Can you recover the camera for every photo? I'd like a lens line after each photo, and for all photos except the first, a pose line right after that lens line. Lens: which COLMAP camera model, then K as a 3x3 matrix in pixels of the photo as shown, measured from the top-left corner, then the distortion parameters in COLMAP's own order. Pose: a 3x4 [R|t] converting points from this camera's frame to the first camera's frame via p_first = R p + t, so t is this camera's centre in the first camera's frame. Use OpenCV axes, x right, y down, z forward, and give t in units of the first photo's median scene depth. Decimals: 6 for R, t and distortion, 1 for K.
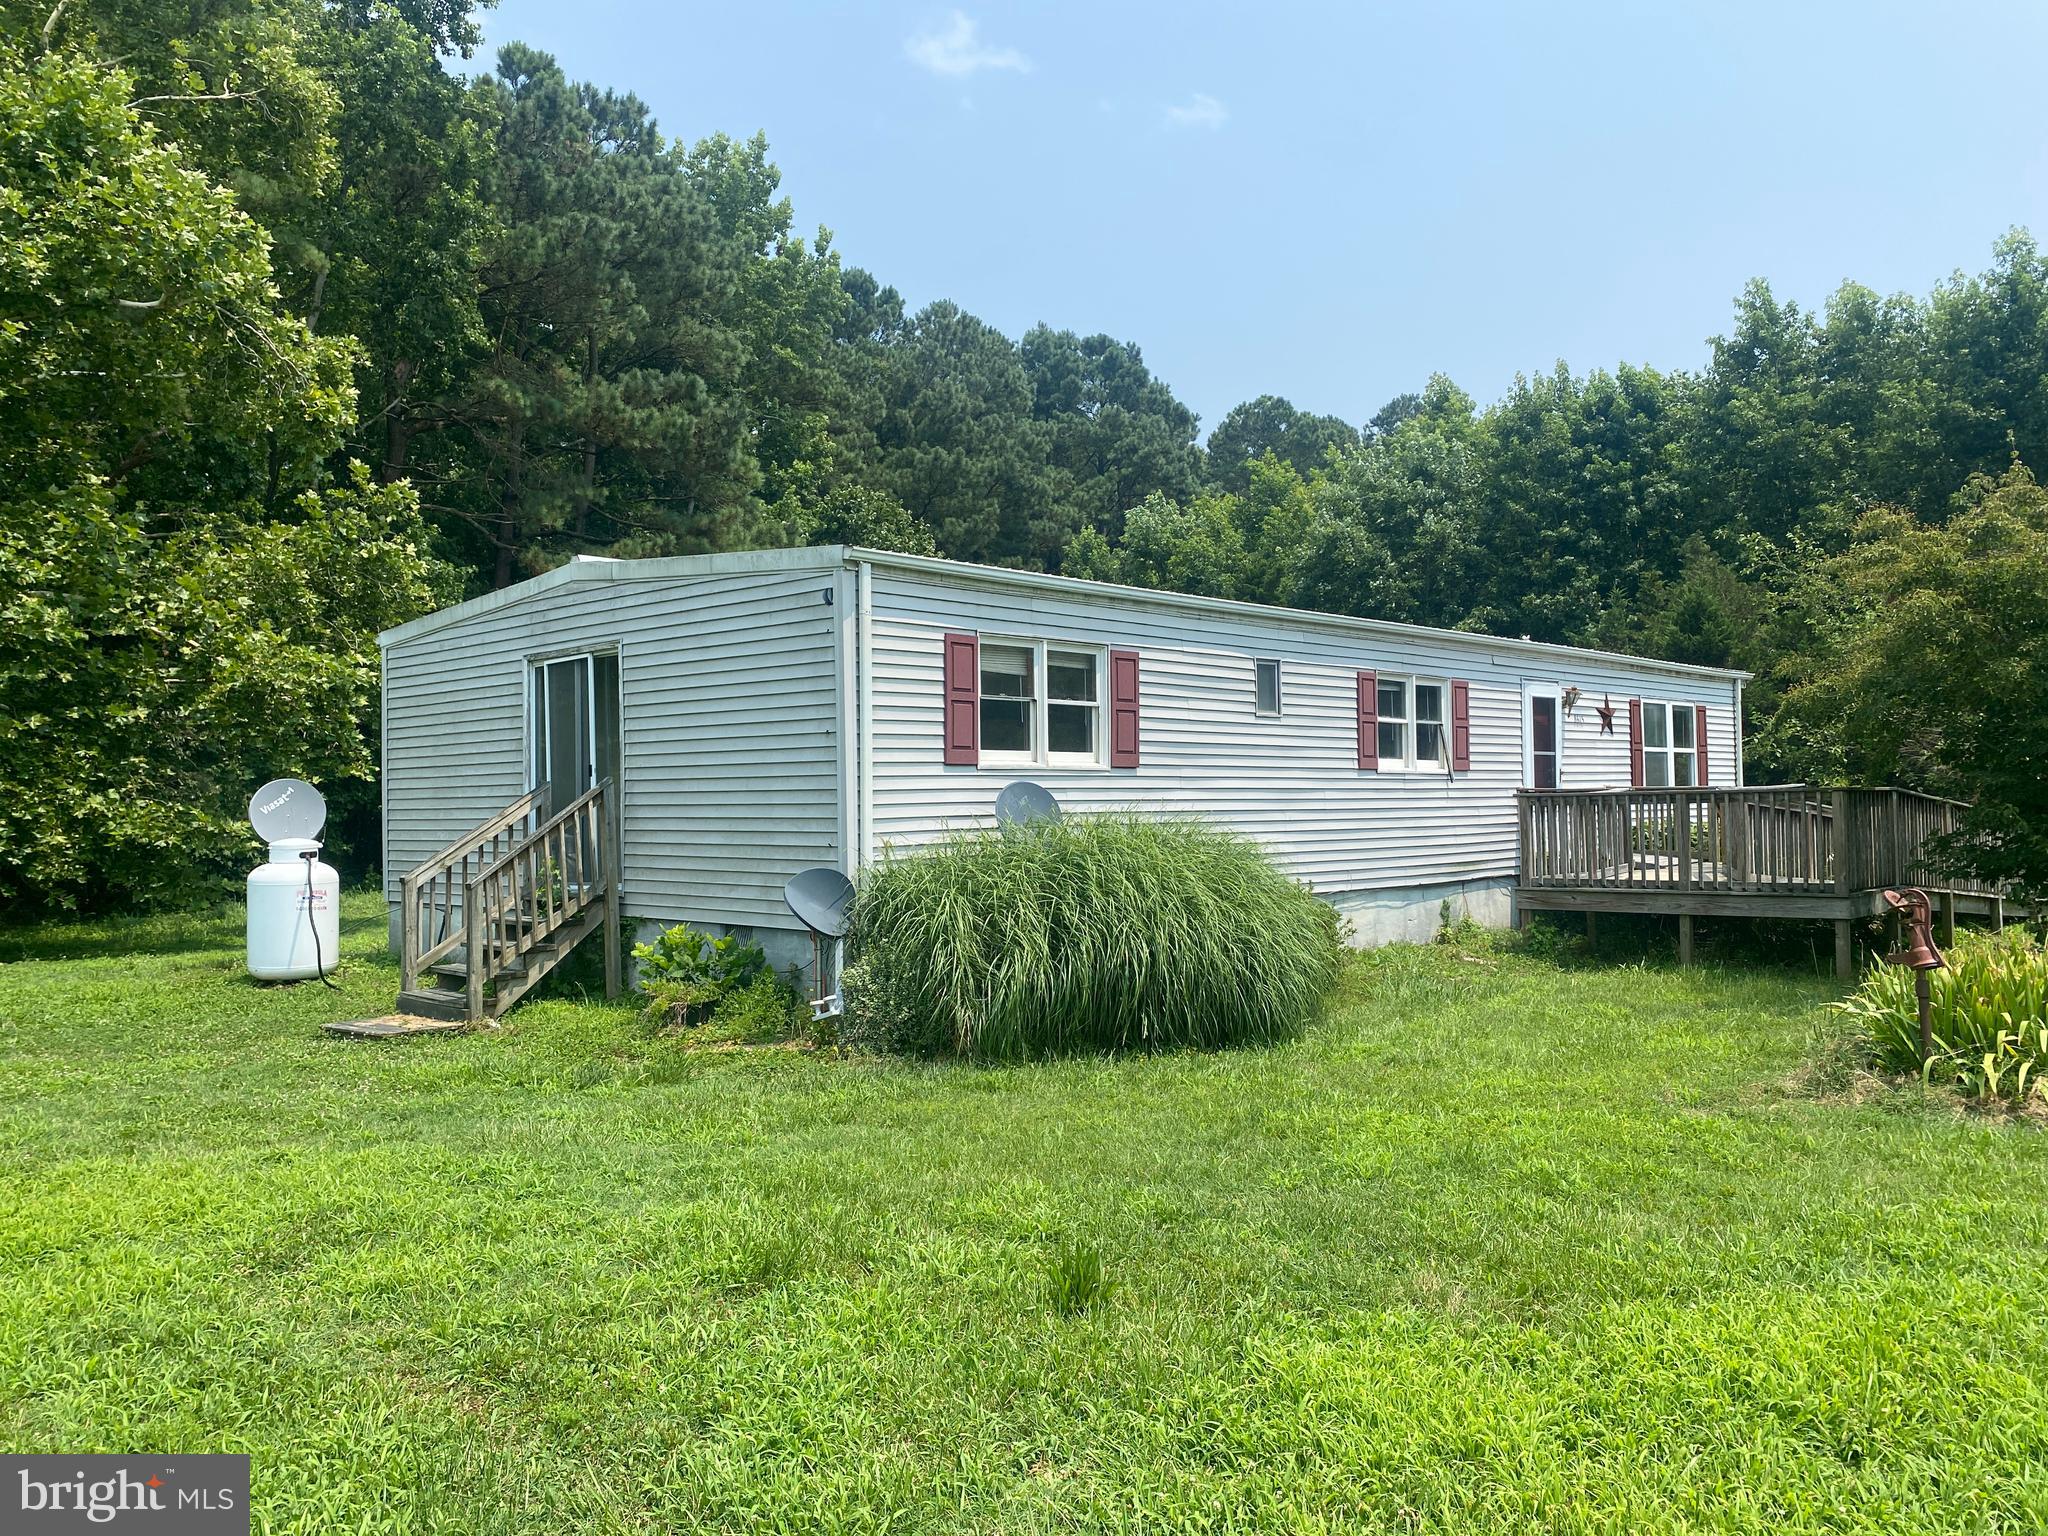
lens RADIAL K [[1533.1, 0, 1024.0], [0, 1533.1, 768.0], [0, 0, 1]] dist [0.076543, -0.101618]
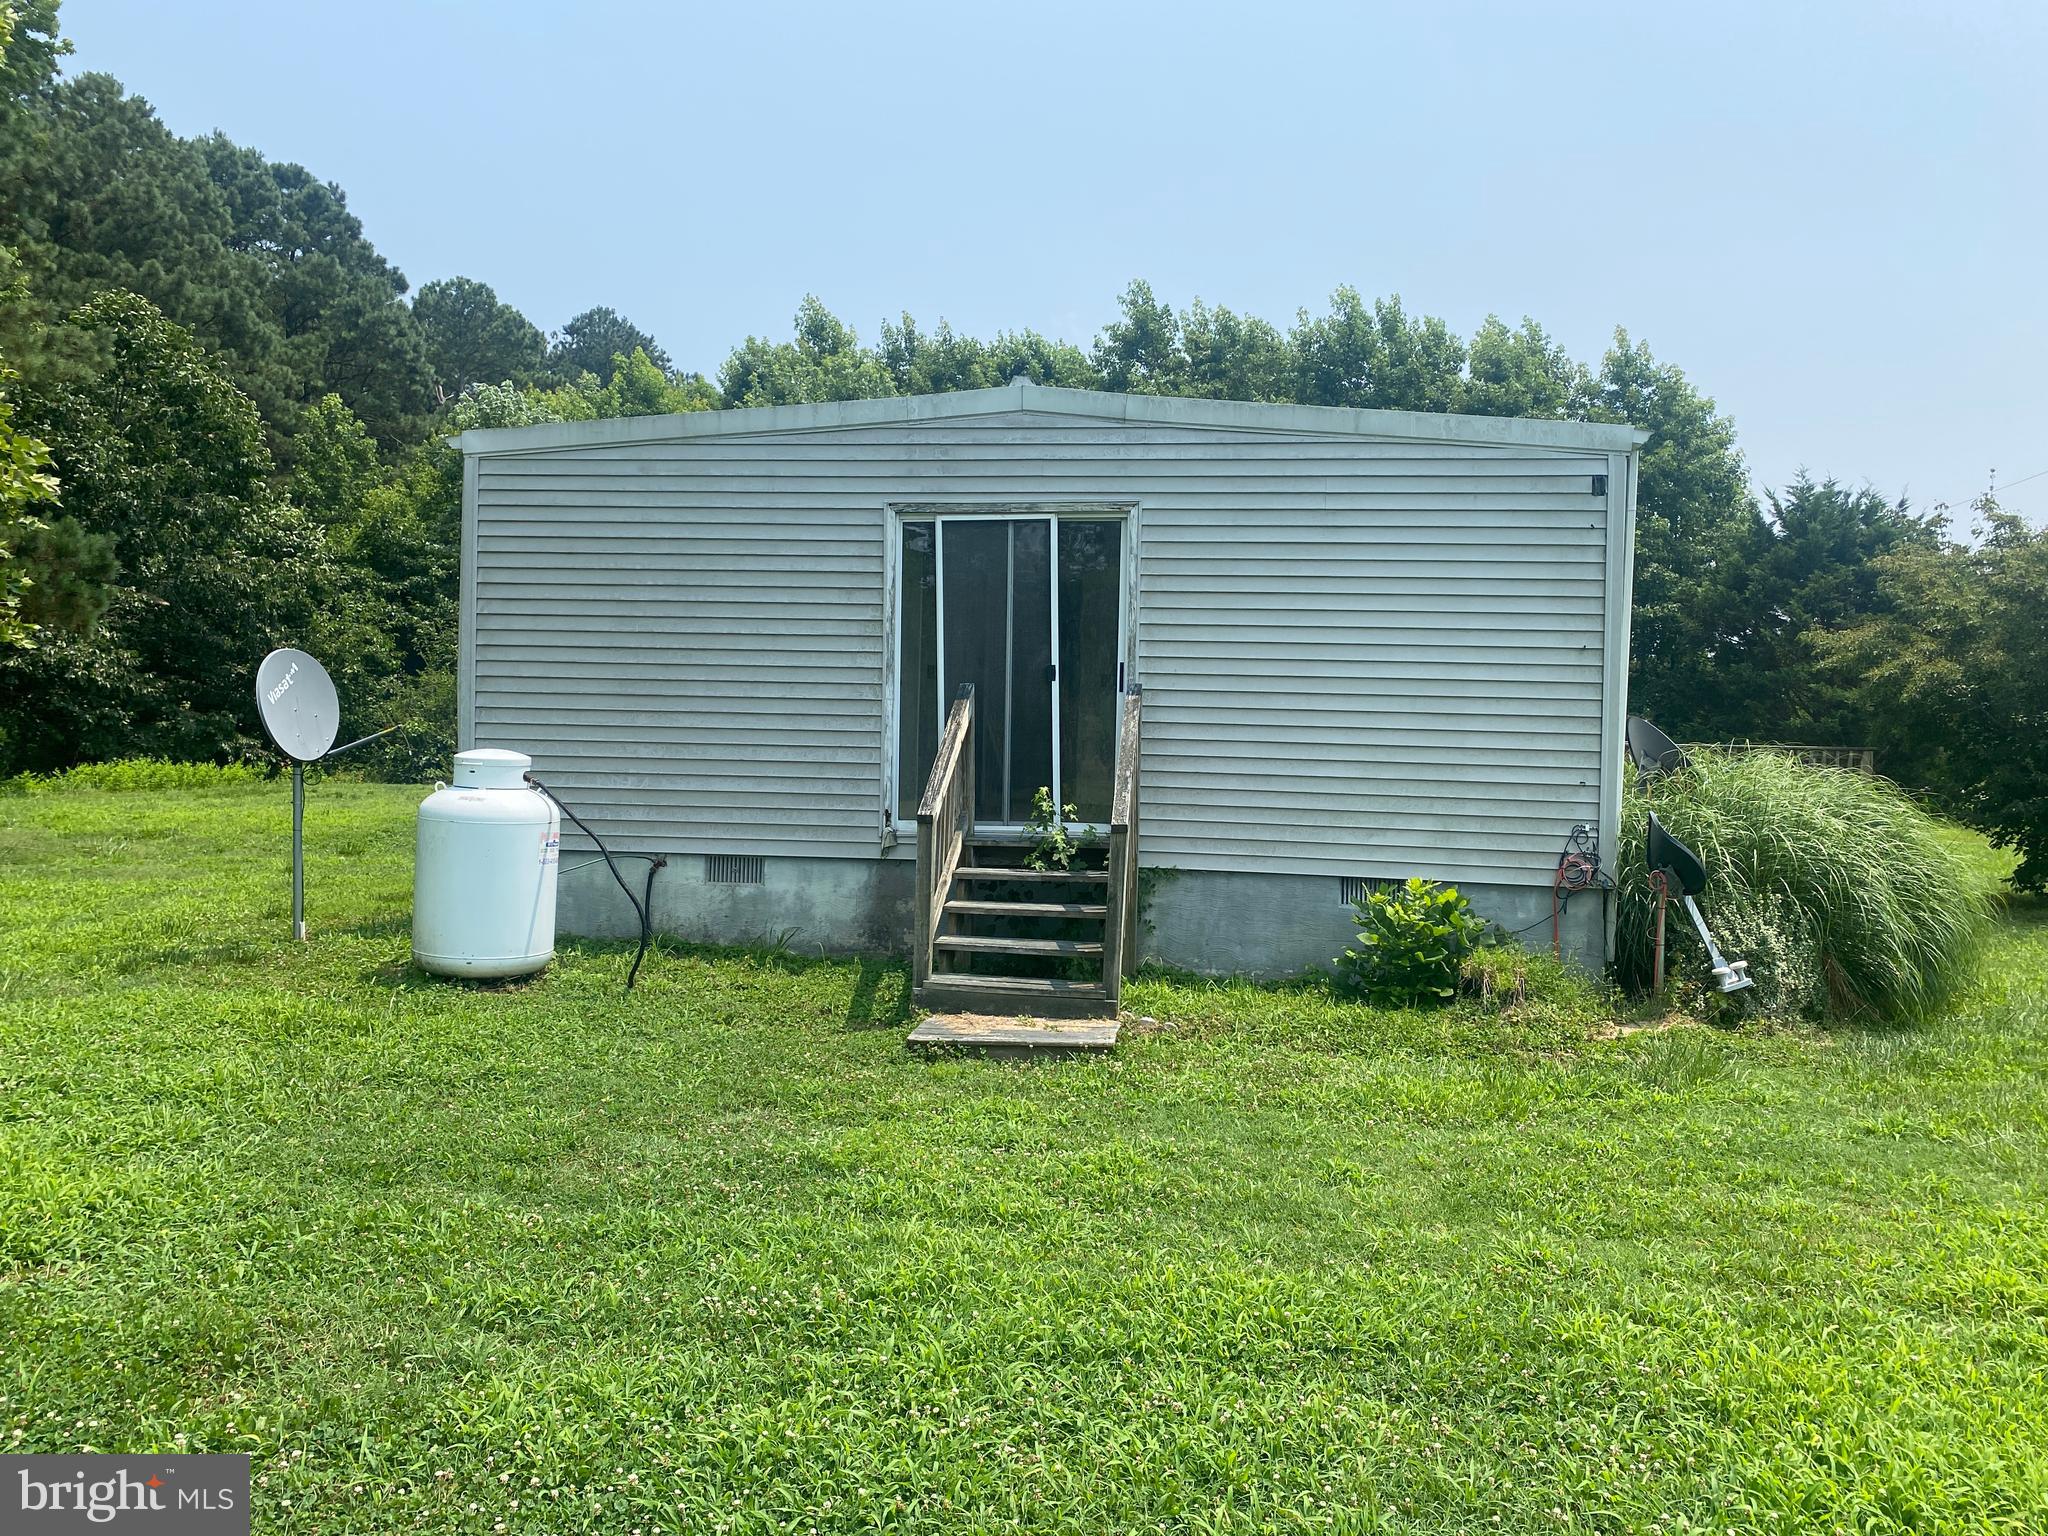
lens RADIAL K [[1533.1, 0, 1024.0], [0, 1533.1, 768.0], [0, 0, 1]] dist [0.076543, -0.101618]
pose [[0.805466, 0.019594, 0.592318, -0.144578], [-0.044744, 0.998611, 0.027812, 0.005435], [-0.590951, -0.048904, 0.805224, 0.081855]]
